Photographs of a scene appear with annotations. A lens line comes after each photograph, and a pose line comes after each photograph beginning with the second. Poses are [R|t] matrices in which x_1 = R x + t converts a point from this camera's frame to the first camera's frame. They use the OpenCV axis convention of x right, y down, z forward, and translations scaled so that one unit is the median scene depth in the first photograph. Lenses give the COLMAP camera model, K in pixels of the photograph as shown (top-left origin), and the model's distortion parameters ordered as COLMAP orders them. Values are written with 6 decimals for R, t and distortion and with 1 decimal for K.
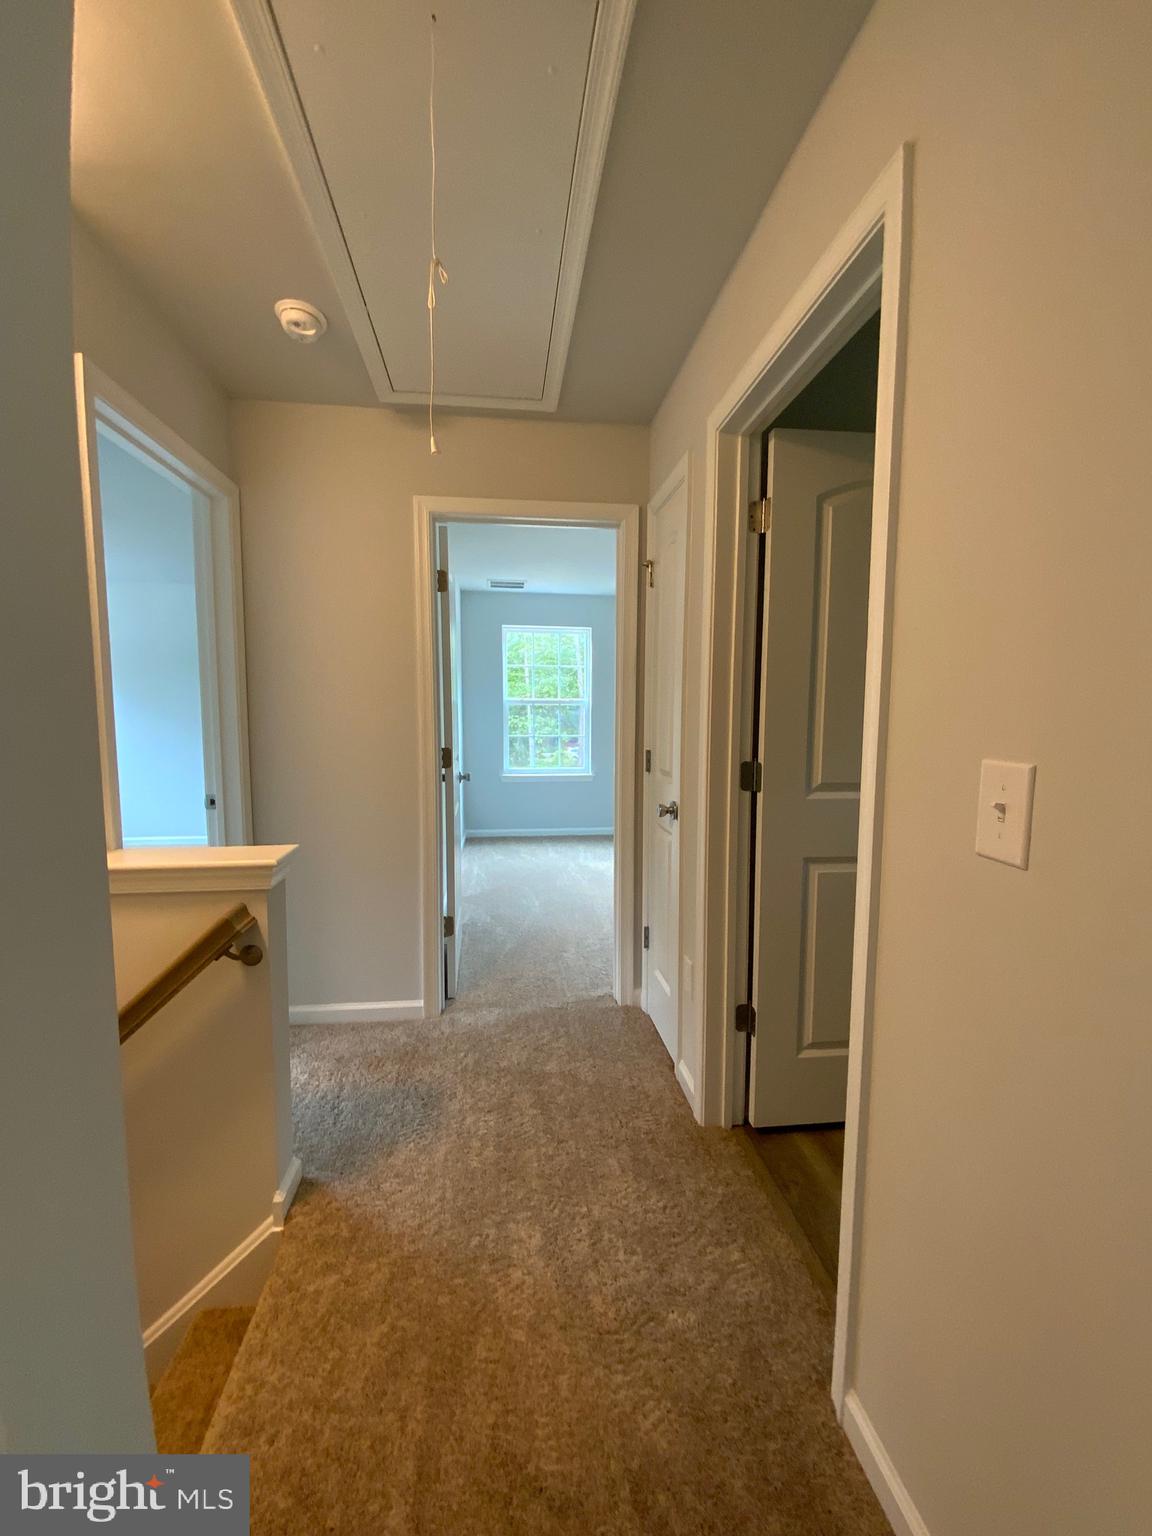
lens RADIAL K [[624.6, 0, 576.0], [0, 624.6, 768.0], [0, 0, 1]] dist [0.000415, 0.000017]
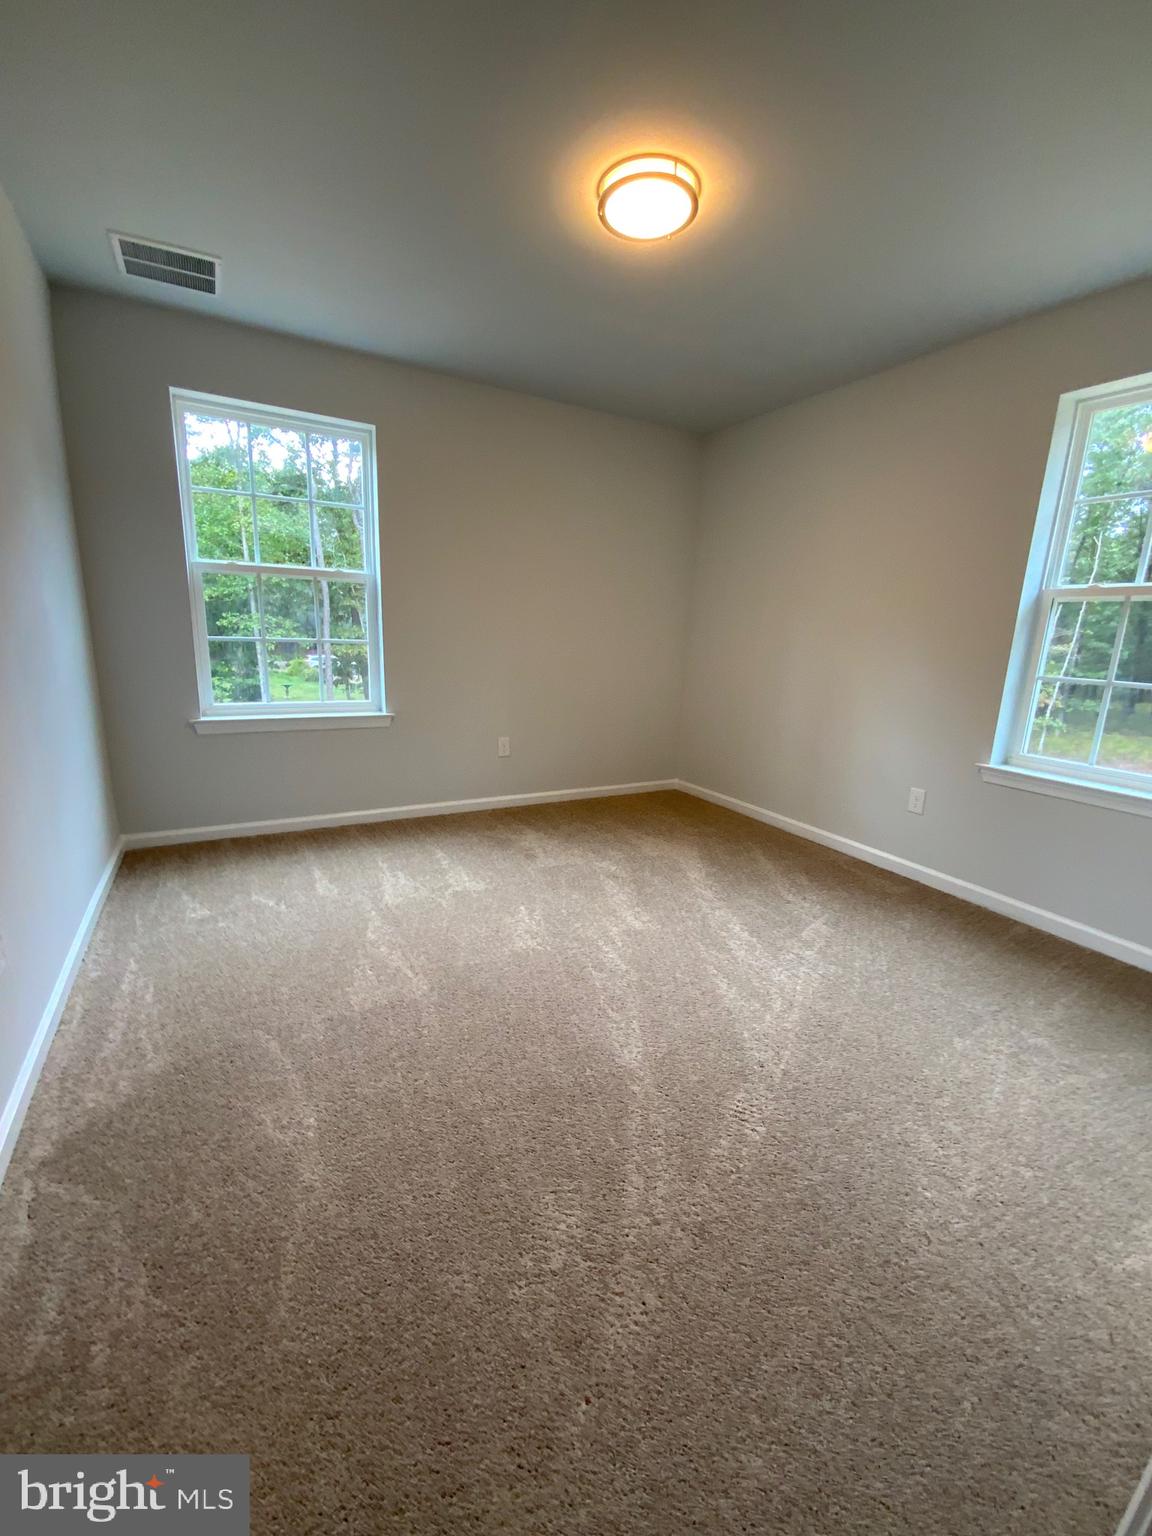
lens RADIAL K [[624.6, 0, 576.0], [0, 624.6, 768.0], [0, 0, 1]] dist [0.000415, 0.000017]
pose [[0.924238, -0.047563, 0.378844, -0.013754], [-0.007098, 0.989899, 0.141596, -0.010284], [-0.381752, -0.133557, 0.914564, 0.184908]]
